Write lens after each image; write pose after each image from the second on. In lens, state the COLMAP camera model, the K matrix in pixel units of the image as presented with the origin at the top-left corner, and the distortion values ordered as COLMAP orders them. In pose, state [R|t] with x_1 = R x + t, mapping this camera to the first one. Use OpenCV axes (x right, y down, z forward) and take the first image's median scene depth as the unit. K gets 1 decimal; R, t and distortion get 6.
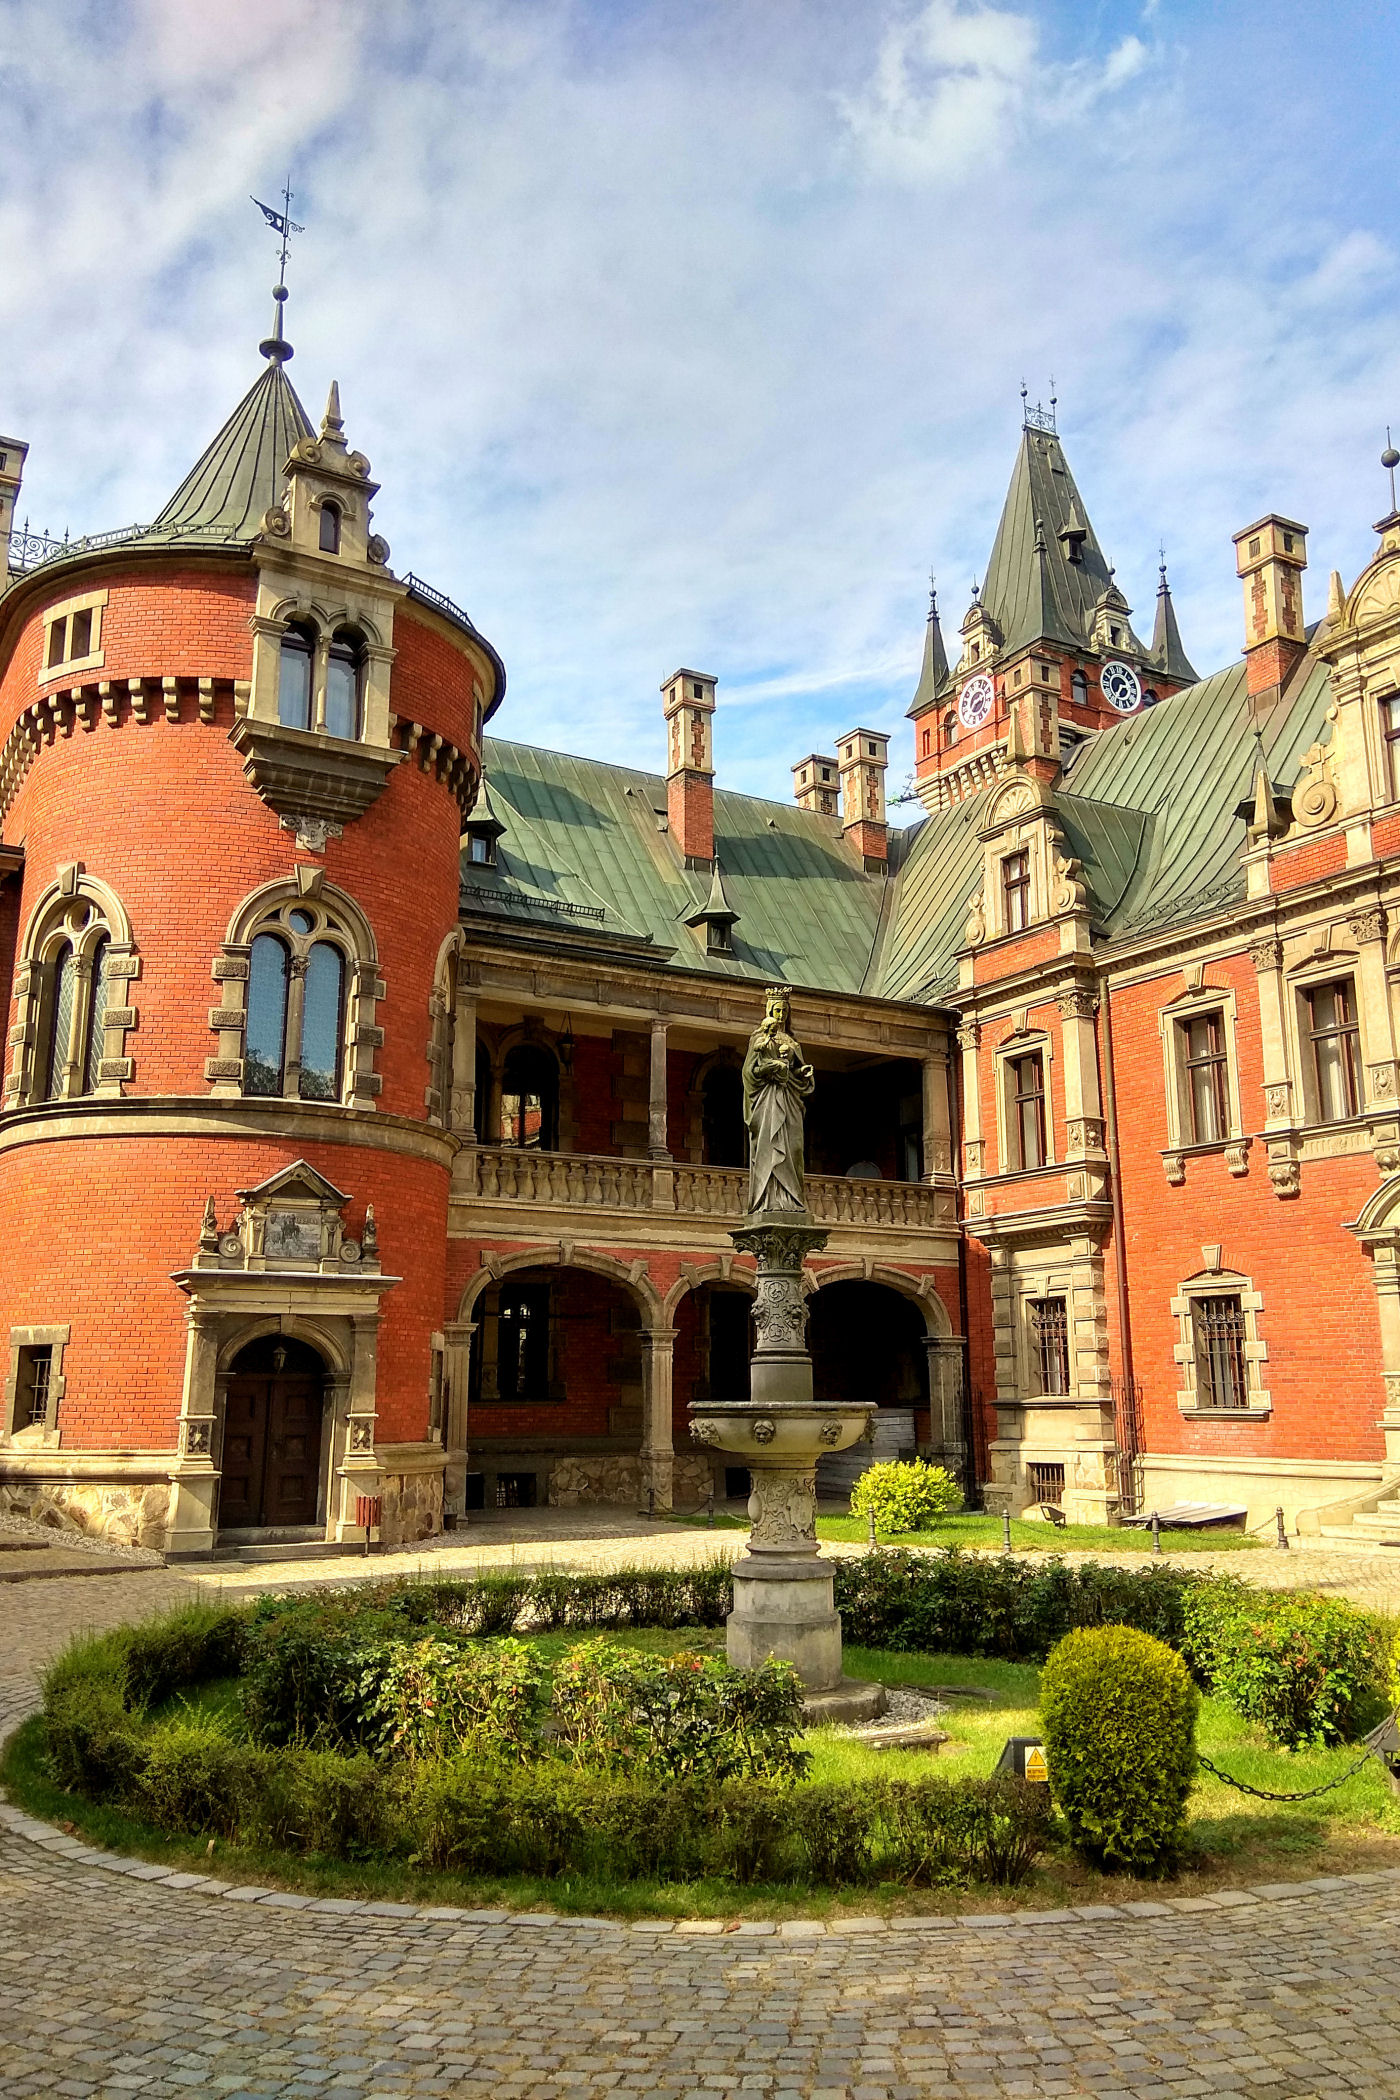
lens RADIAL K [[1615.8, 0, 699.1], [0, 1615.8, 1045.9], [0, 0, 1]] dist [0.129645, -0.238525]
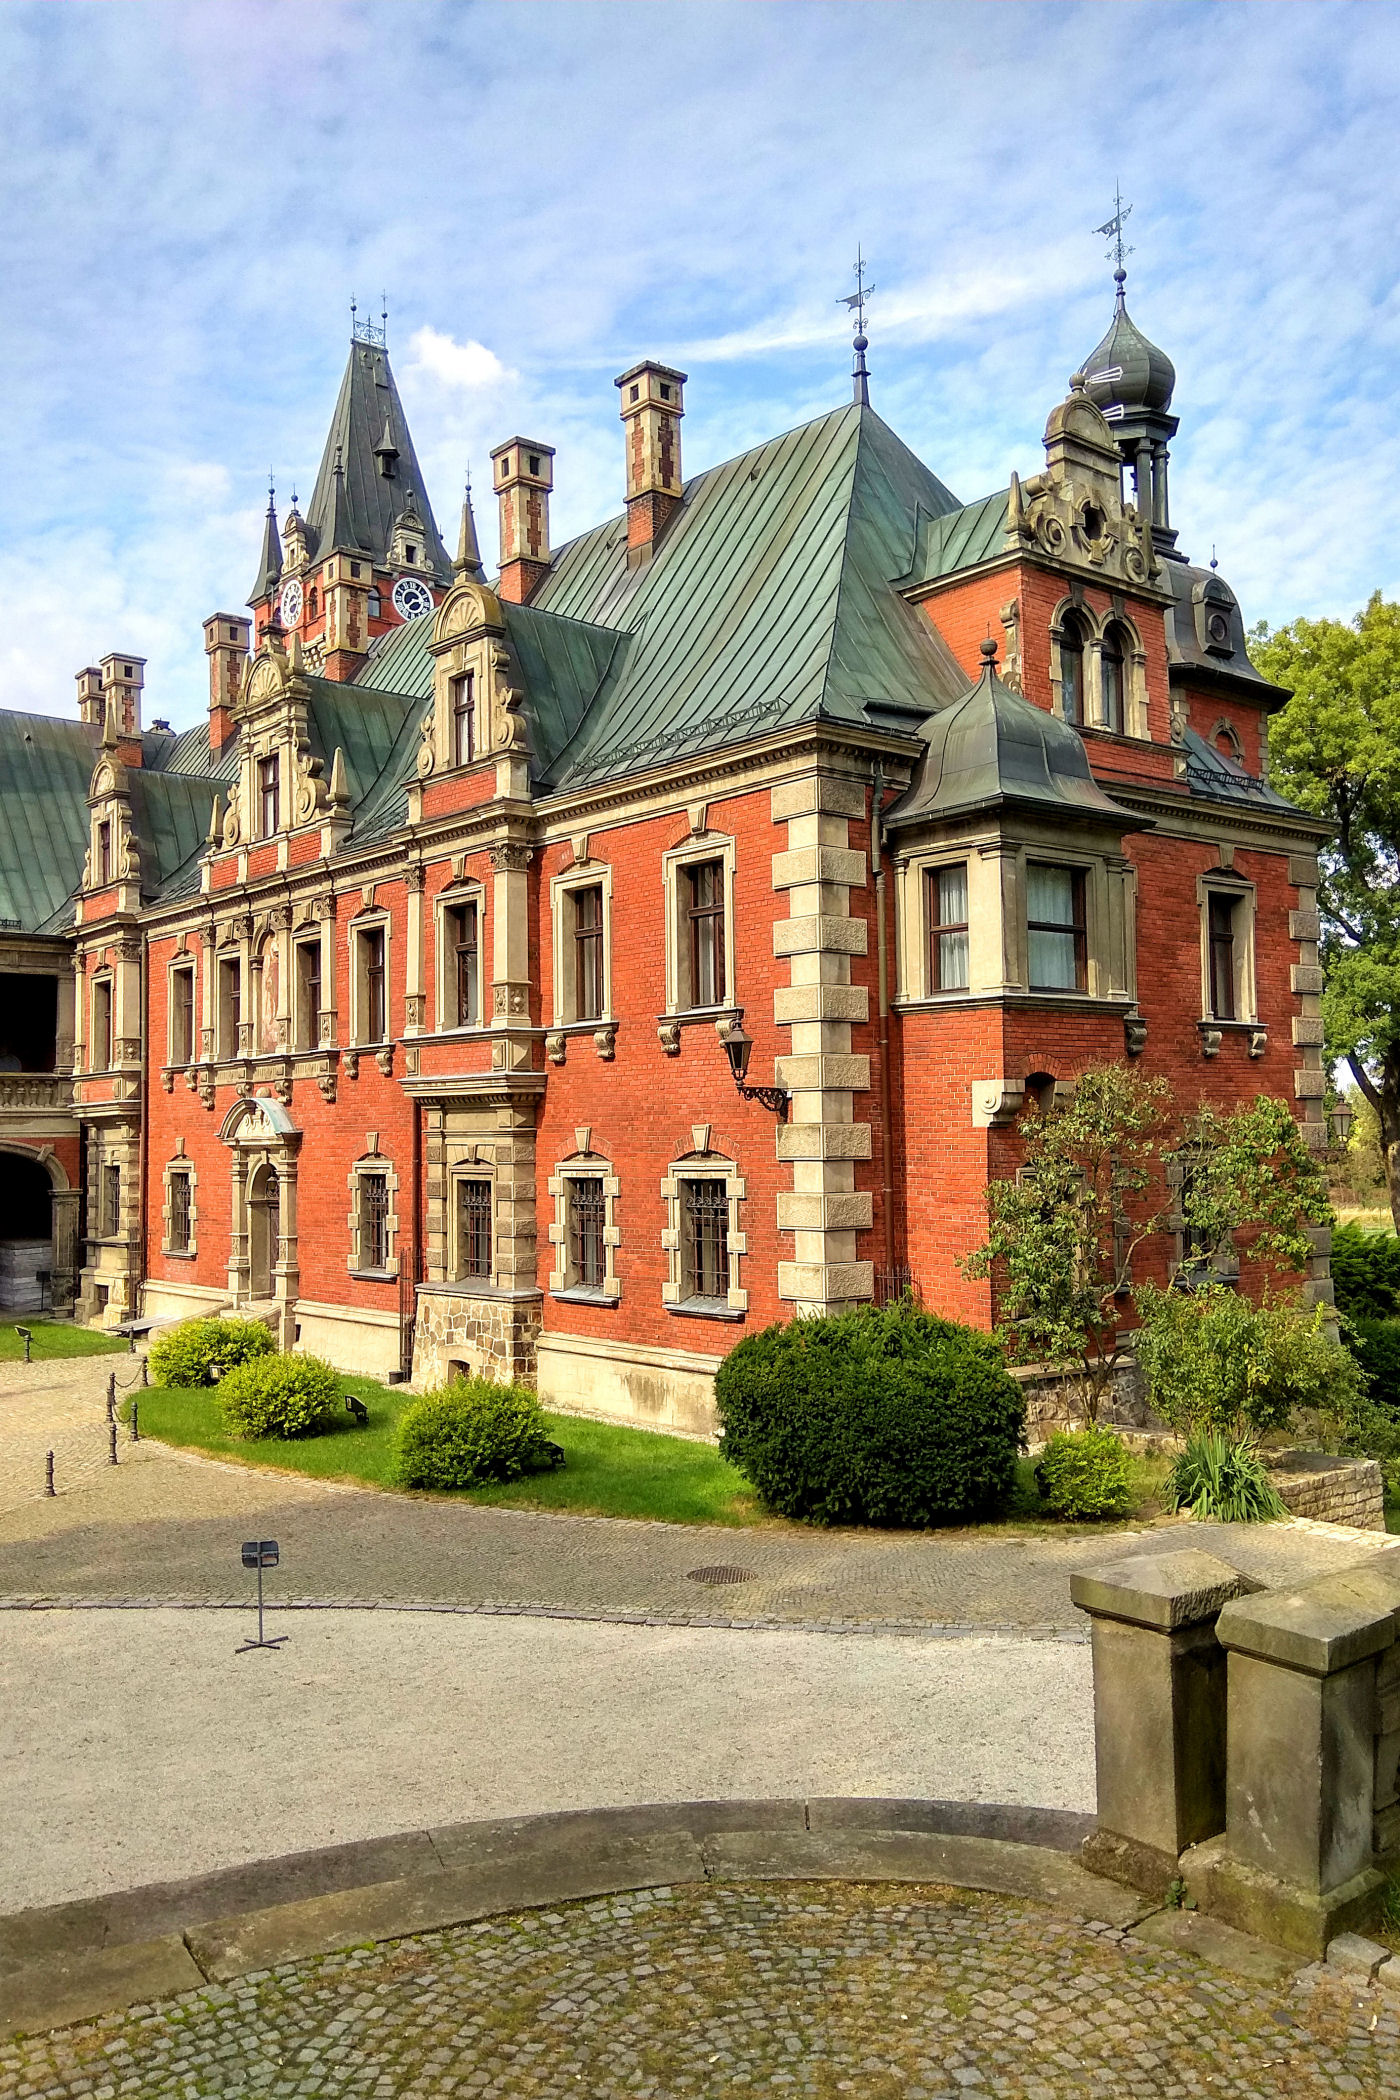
lens RADIAL K [[1615.8, 0, 699.1], [0, 1615.8, 1045.9], [0, 0, 1]] dist [0.129645, -0.238525]
pose [[0.985031, -0.004221, 0.172327, 0.498665], [-0.023355, 0.987214, 0.157682, -0.183696], [-0.170790, -0.159346, 0.972337, -0.420700]]
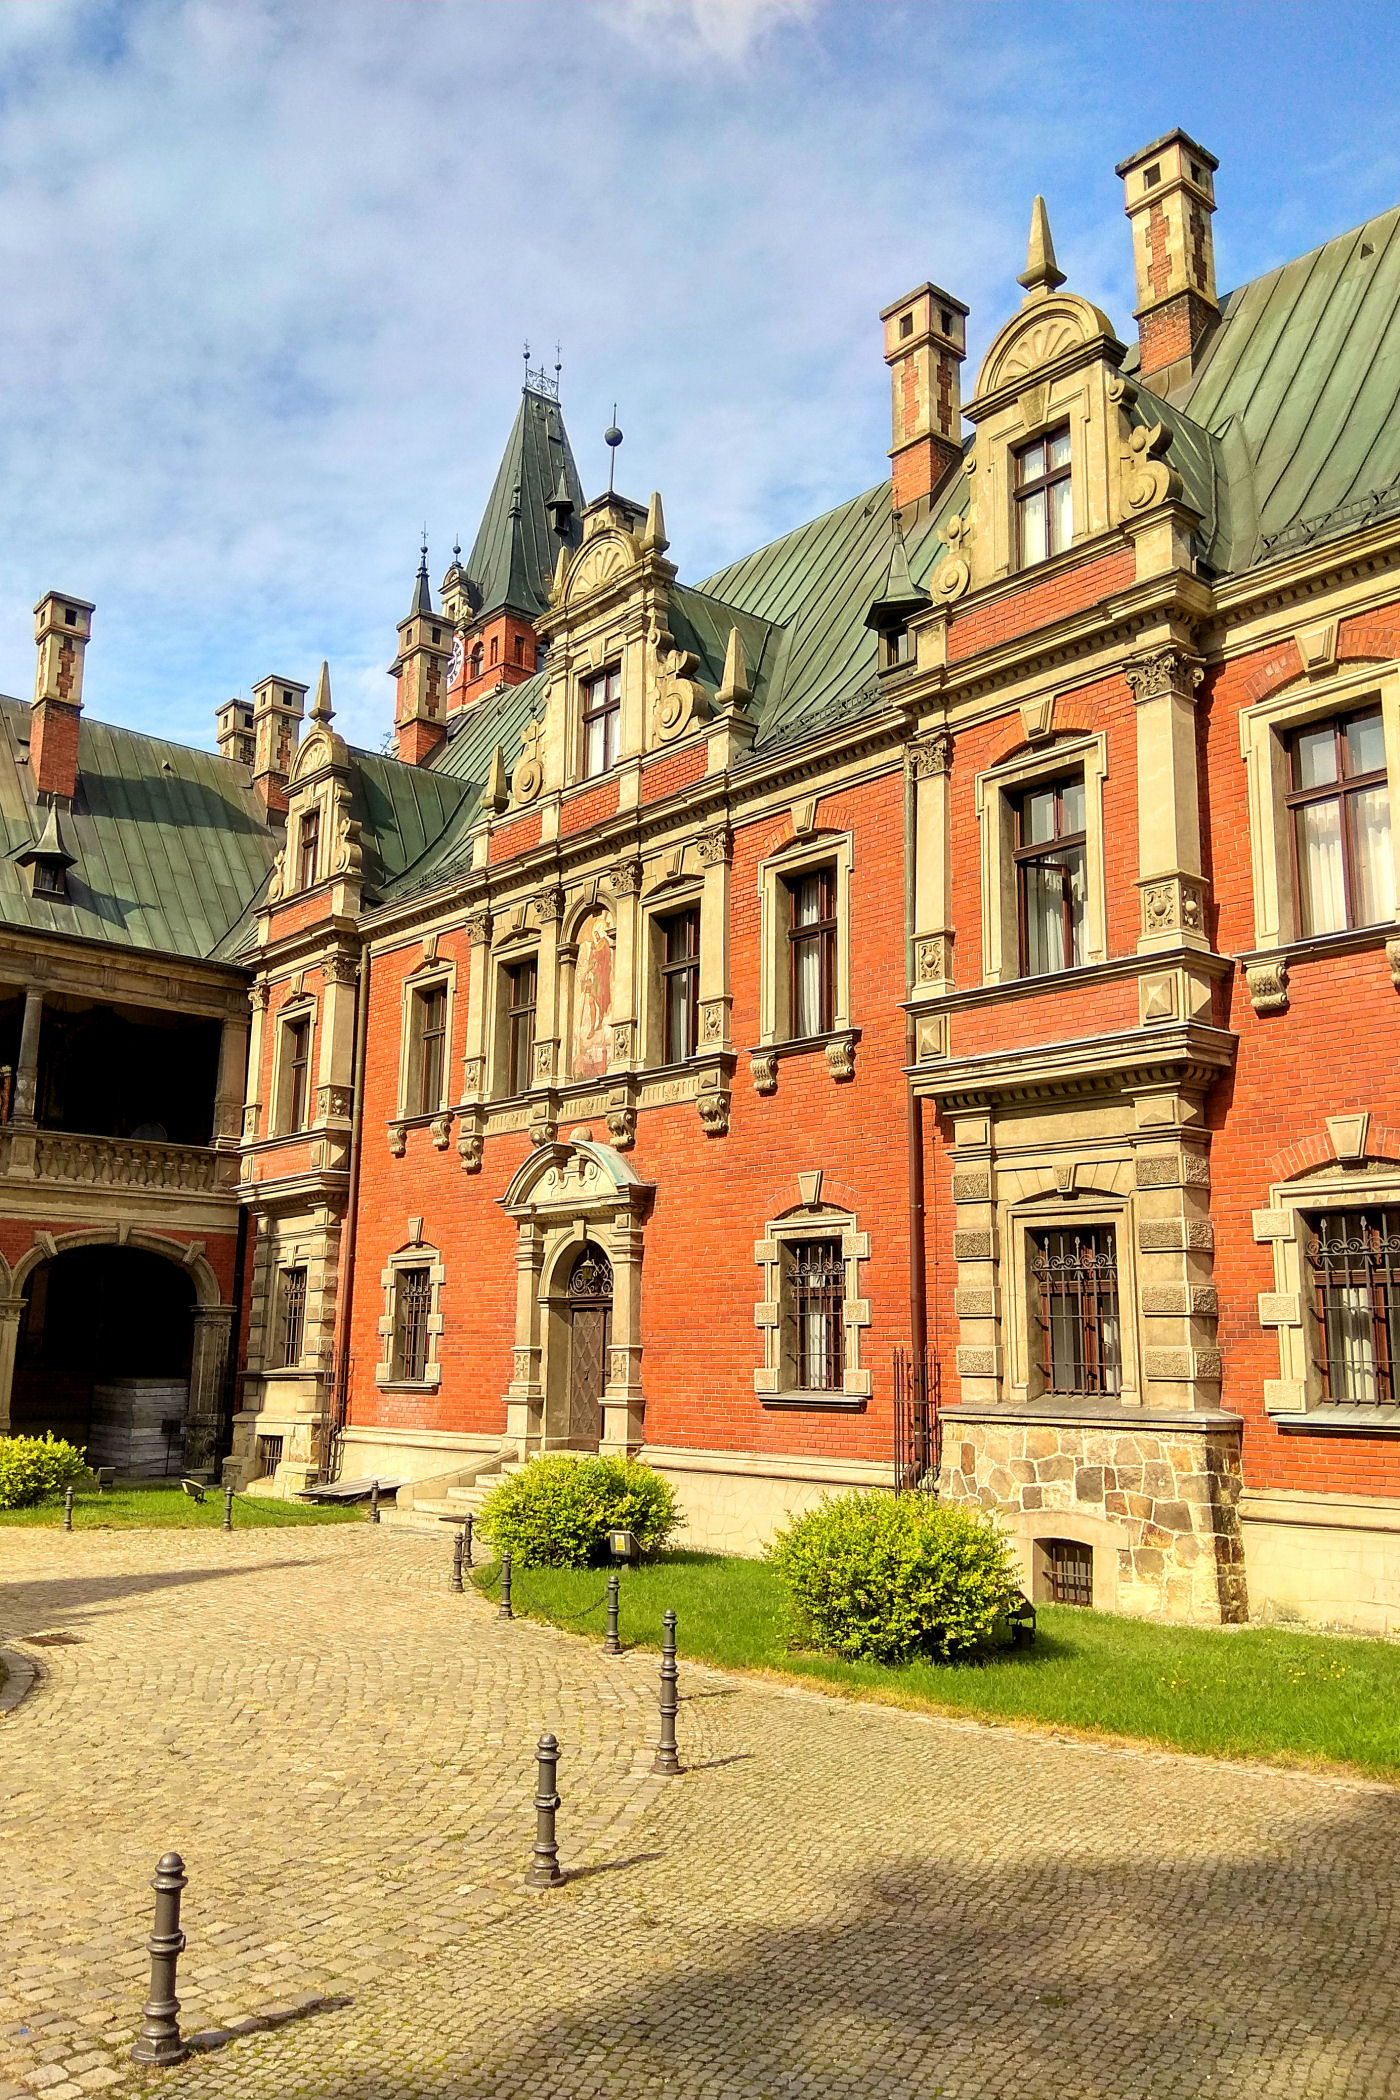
lens RADIAL K [[1628.1, 0, 632.2], [0, 1628.1, 1043.5], [0, 0, 1]] dist [0.078015, -0.004191]
pose [[0.987251, 0.050919, 0.150804, 0.280922], [-0.053732, 0.998448, 0.014636, -0.005216], [-0.149825, -0.022552, 0.988455, 0.001908]]
